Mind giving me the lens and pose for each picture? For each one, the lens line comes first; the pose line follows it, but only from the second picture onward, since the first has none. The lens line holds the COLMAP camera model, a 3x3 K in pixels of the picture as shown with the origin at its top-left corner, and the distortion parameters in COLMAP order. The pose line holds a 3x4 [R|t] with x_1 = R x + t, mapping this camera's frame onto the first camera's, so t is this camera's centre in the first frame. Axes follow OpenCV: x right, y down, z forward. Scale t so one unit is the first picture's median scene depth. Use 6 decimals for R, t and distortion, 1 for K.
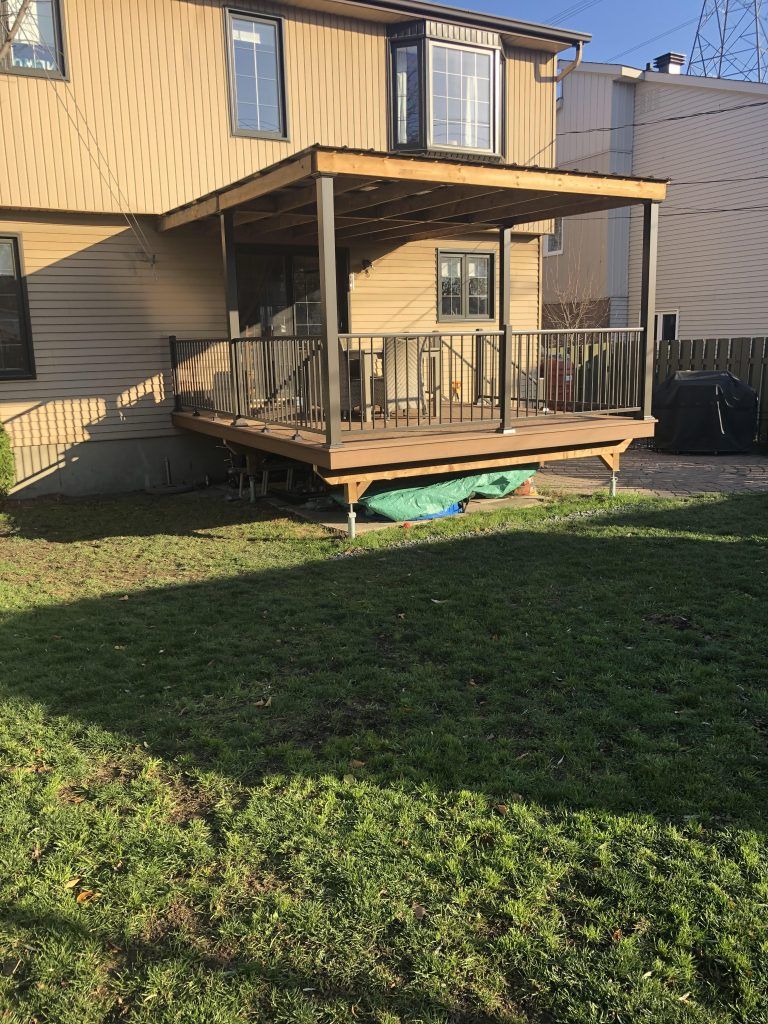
lens RADIAL K [[846.4, 0, 384.0], [0, 846.4, 512.0], [0, 0, 1]] dist [-0.001048, -0.002916]
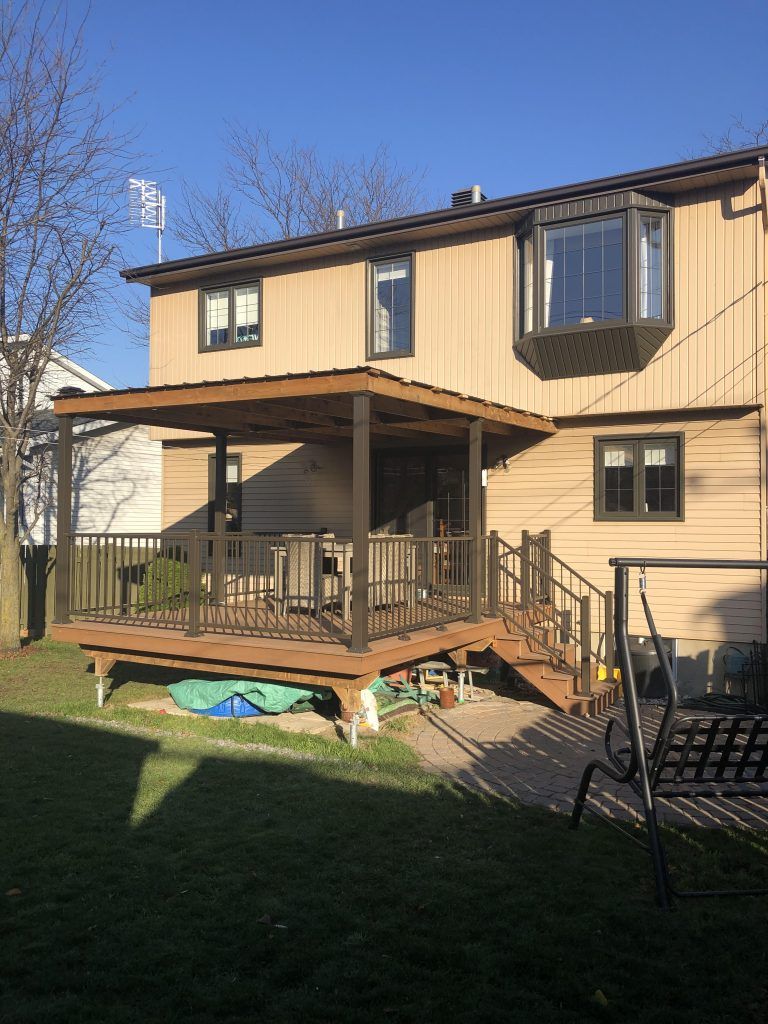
lens RADIAL K [[846.4, 0, 384.0], [0, 846.4, 512.0], [0, 0, 1]] dist [-0.001048, -0.002916]
pose [[0.508988, 0.018518, -0.860575, 0.710207], [-0.184145, 0.978966, -0.087847, -0.123204], [0.840846, 0.203183, 0.501691, 0.410679]]
